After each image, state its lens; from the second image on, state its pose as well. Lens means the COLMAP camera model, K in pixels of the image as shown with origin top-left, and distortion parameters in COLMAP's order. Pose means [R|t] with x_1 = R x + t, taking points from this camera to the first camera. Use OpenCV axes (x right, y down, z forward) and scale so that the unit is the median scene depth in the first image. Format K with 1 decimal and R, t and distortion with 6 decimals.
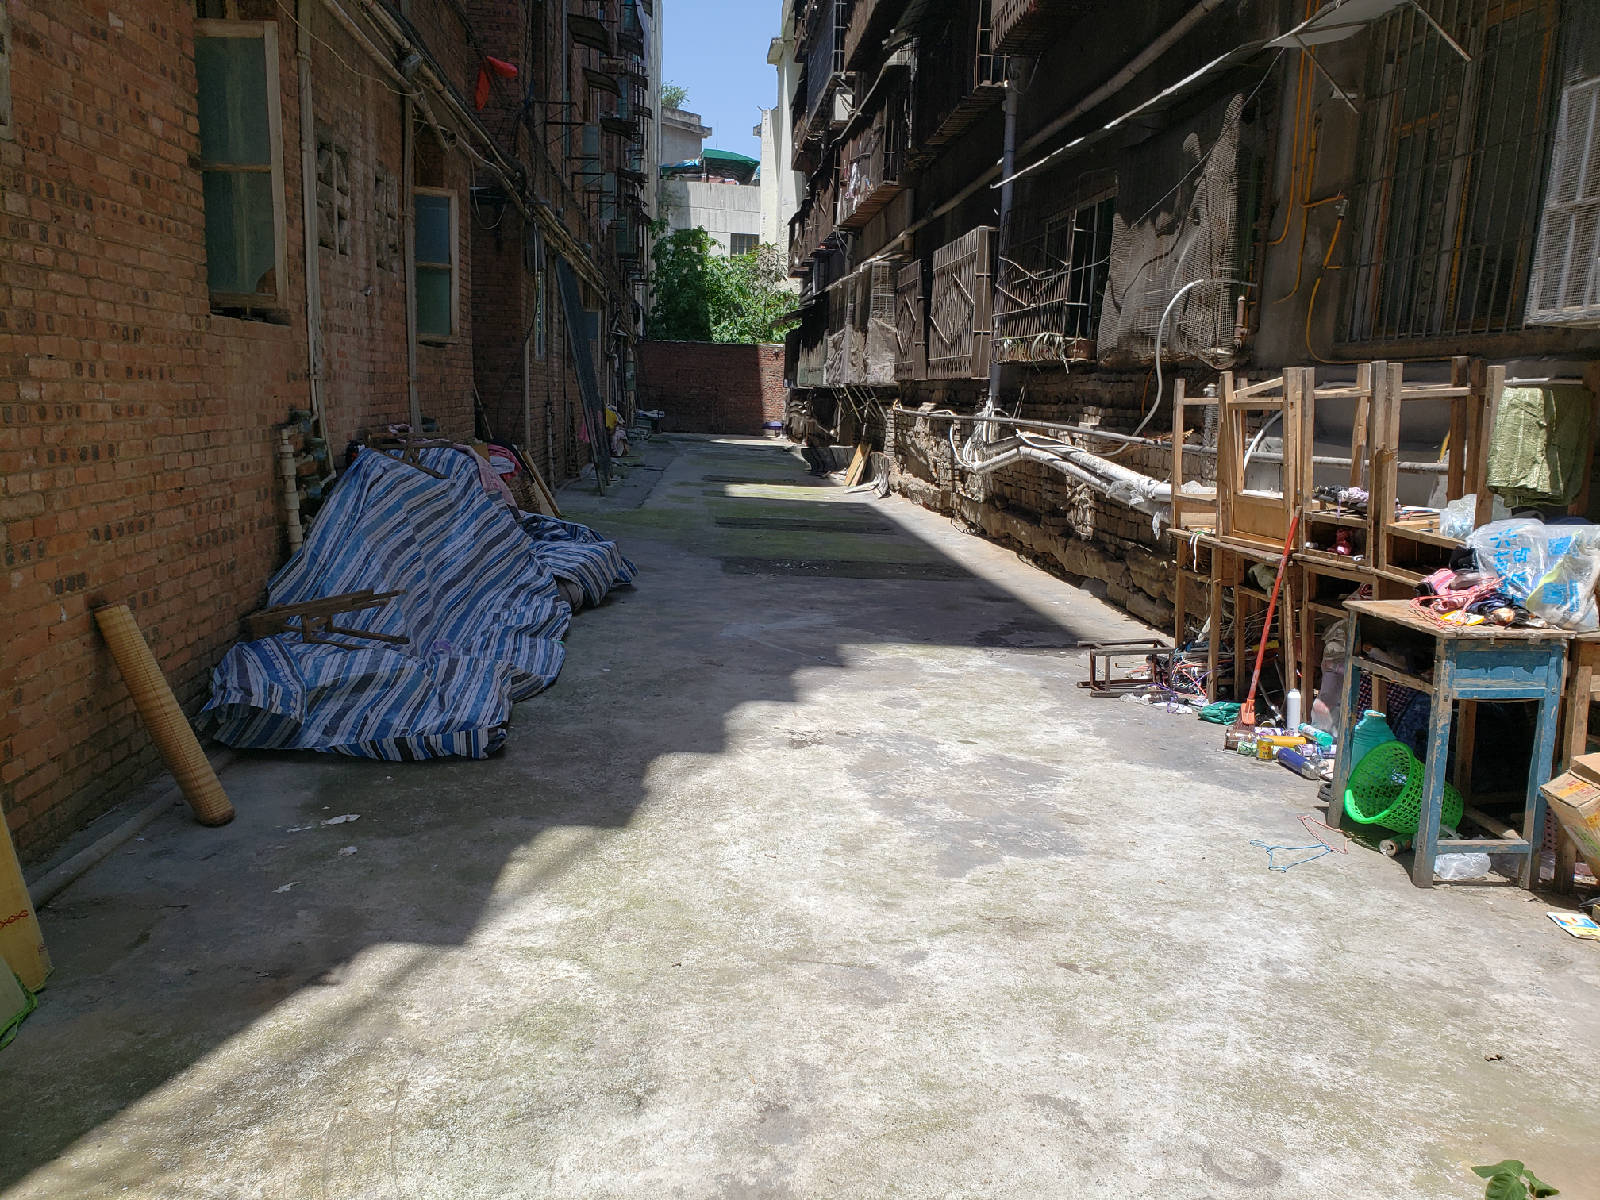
lens RADIAL K [[1244.5, 0, 800.0], [0, 1244.5, 600.0], [0, 0, 1]] dist [0.001489, 0.005121]
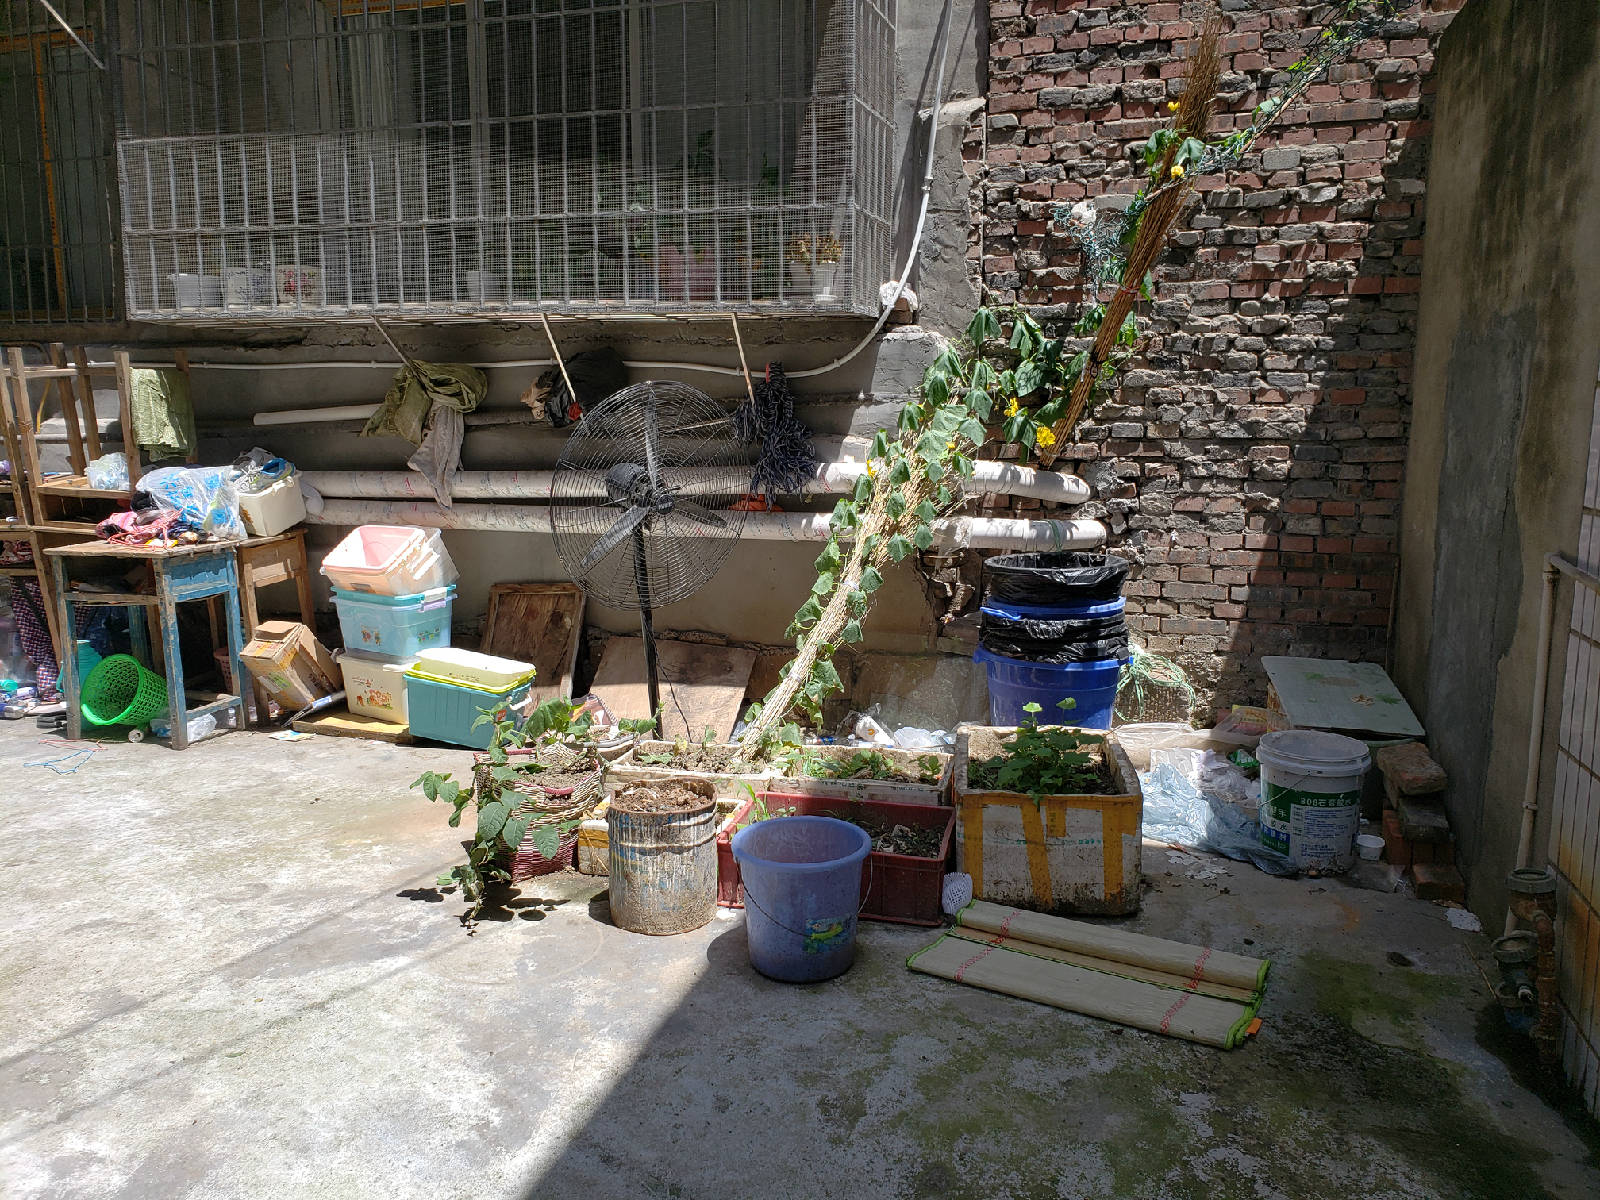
lens RADIAL K [[1423.0, 0, 800.0], [0, 1423.0, 600.0], [0, 0, 1]] dist [0.006045, 0.646339]
pose [[0.385382, -0.169079, 0.907134, -0.623692], [0.193570, 0.976009, 0.099681, 0.049663], [-0.902226, 0.137179, 0.408865, -0.241932]]
